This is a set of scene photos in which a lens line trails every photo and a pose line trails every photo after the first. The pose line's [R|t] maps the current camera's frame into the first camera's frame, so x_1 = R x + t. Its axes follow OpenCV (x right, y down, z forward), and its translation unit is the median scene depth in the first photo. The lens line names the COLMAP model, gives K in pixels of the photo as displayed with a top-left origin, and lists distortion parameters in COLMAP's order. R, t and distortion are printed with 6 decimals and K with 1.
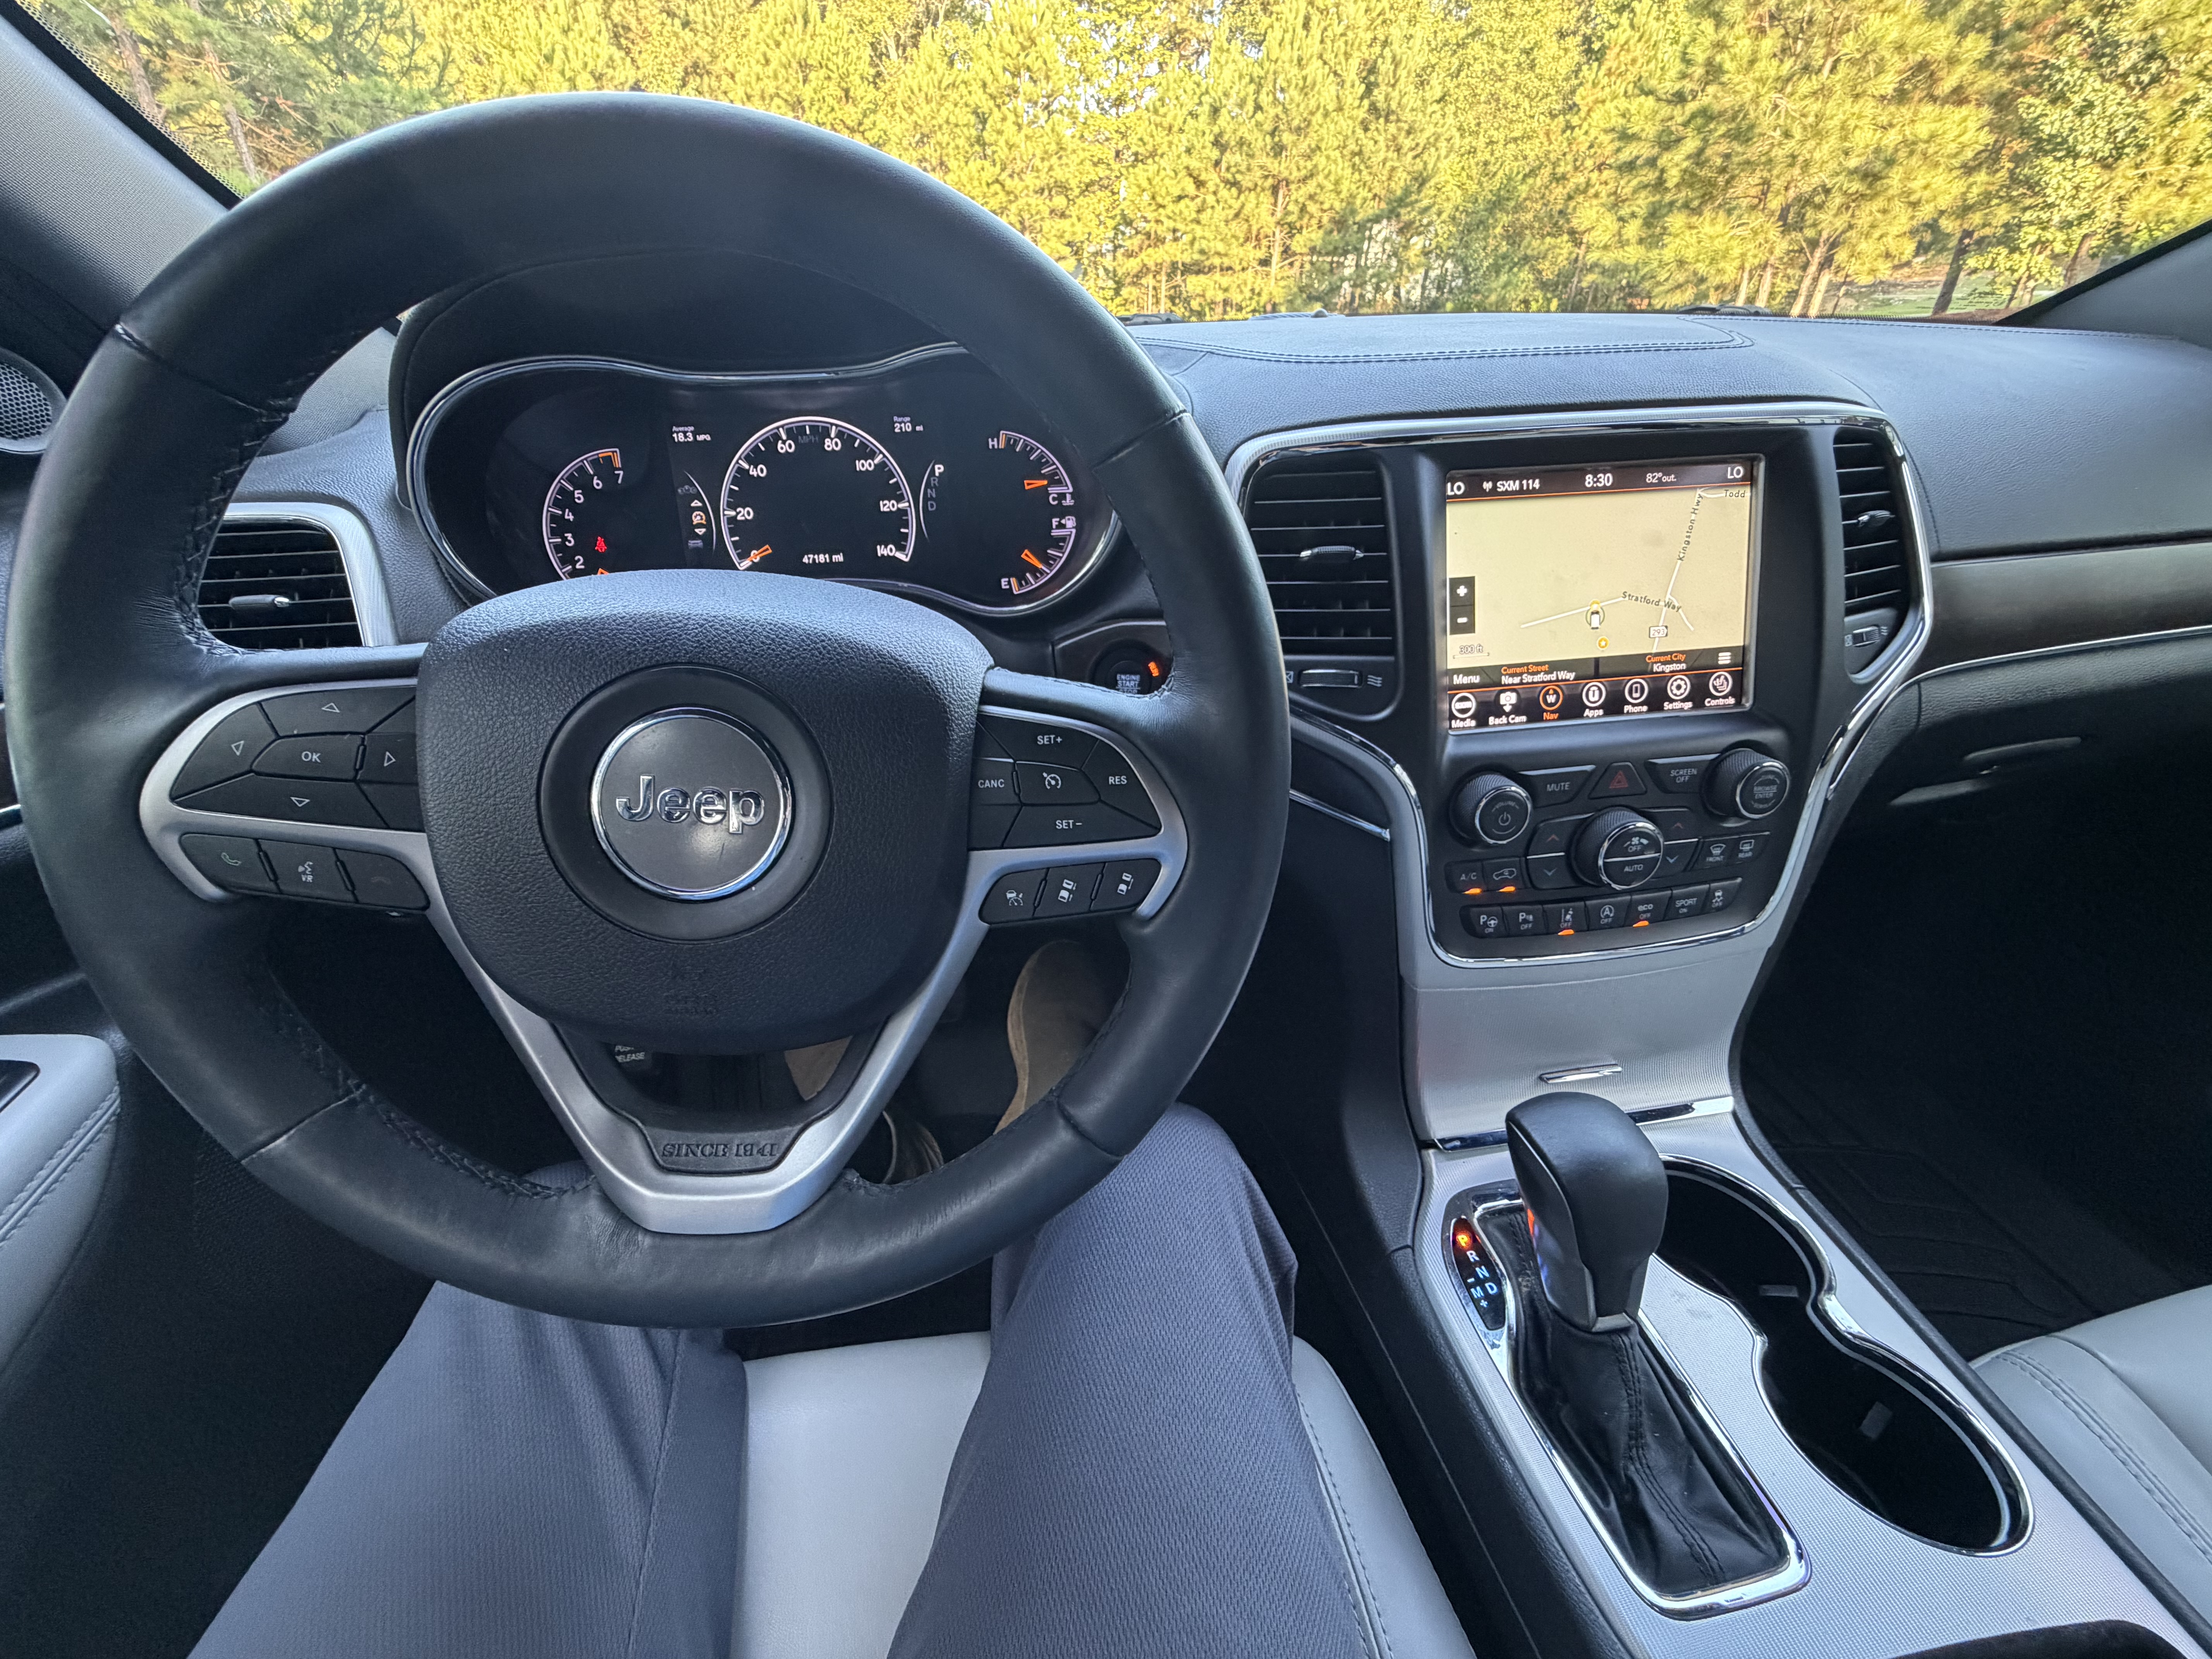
lens RADIAL K [[889.8, 0, 1109.8], [0, 889.8, 822.8], [0, 0, 1]] dist [0.000425, 0.000159]
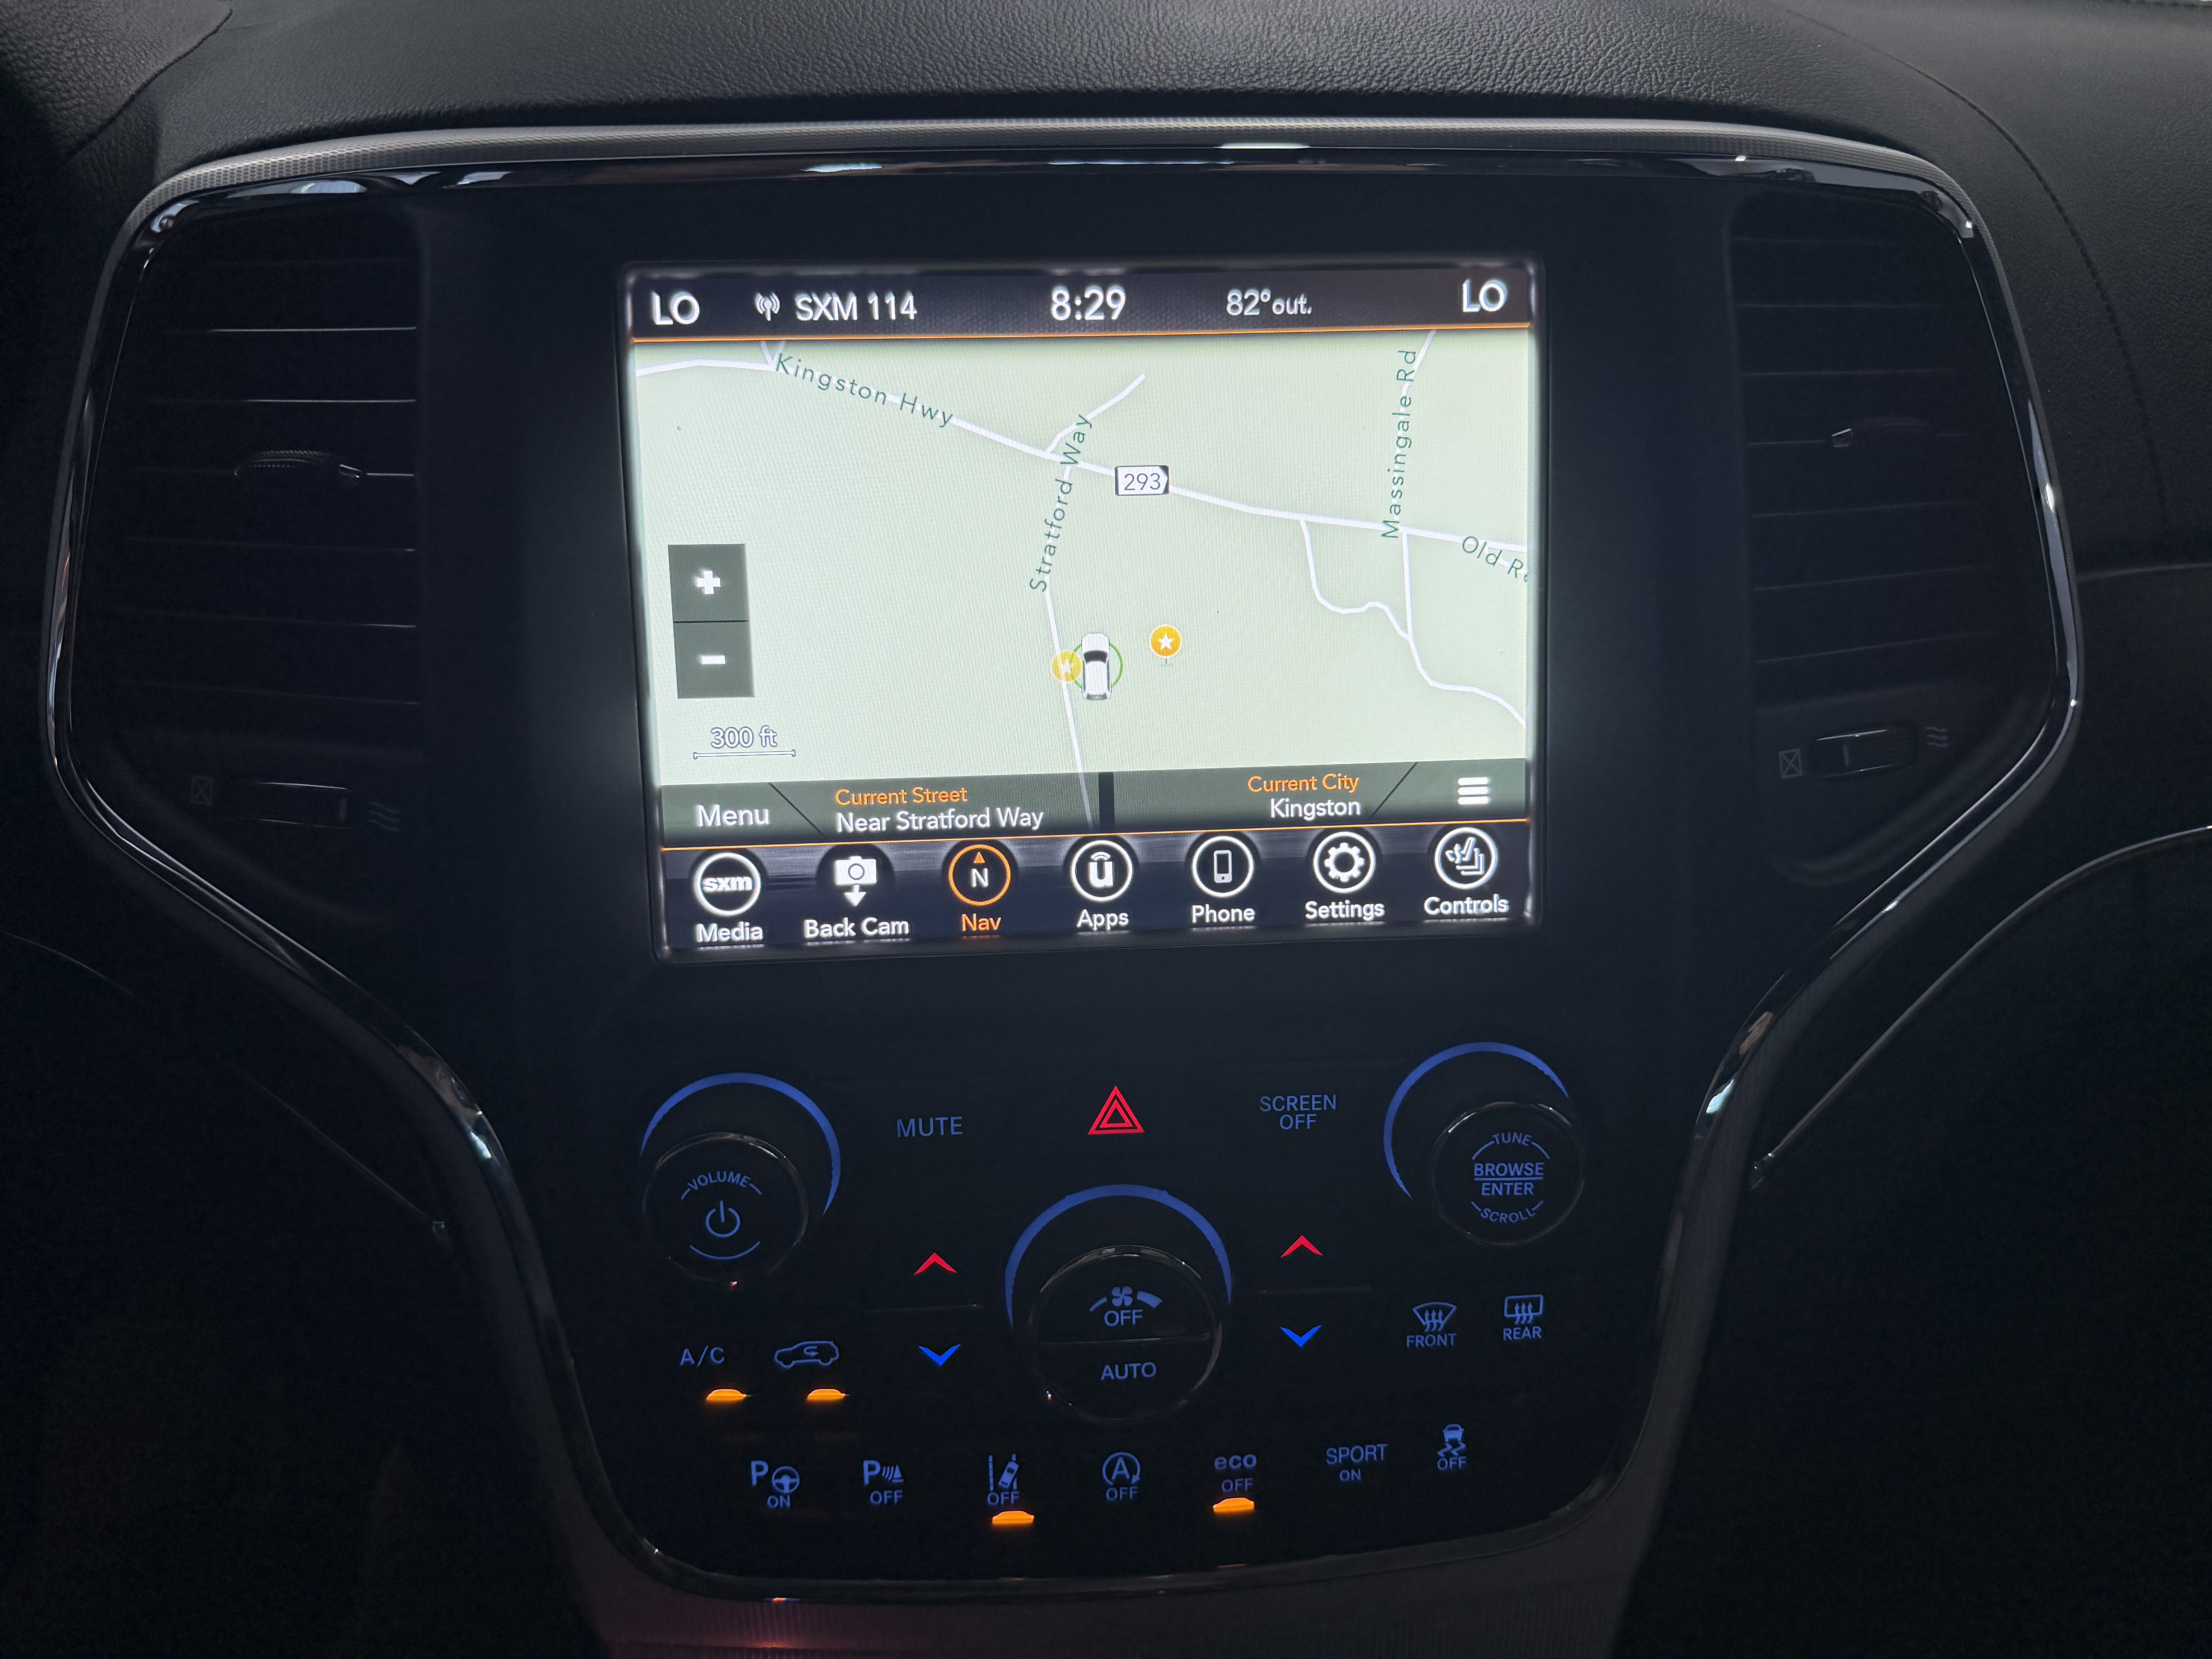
lens RADIAL K [[1650.4, 0, 1106.6], [0, 1650.4, 833.2], [0, 0, 1]] dist [0.076373, 0.000081]
pose [[0.997248, 0.053624, -0.051197, 0.587428], [-0.056216, 0.997135, -0.050605, -0.126908], [0.048337, 0.053344, 0.997406, 0.312837]]
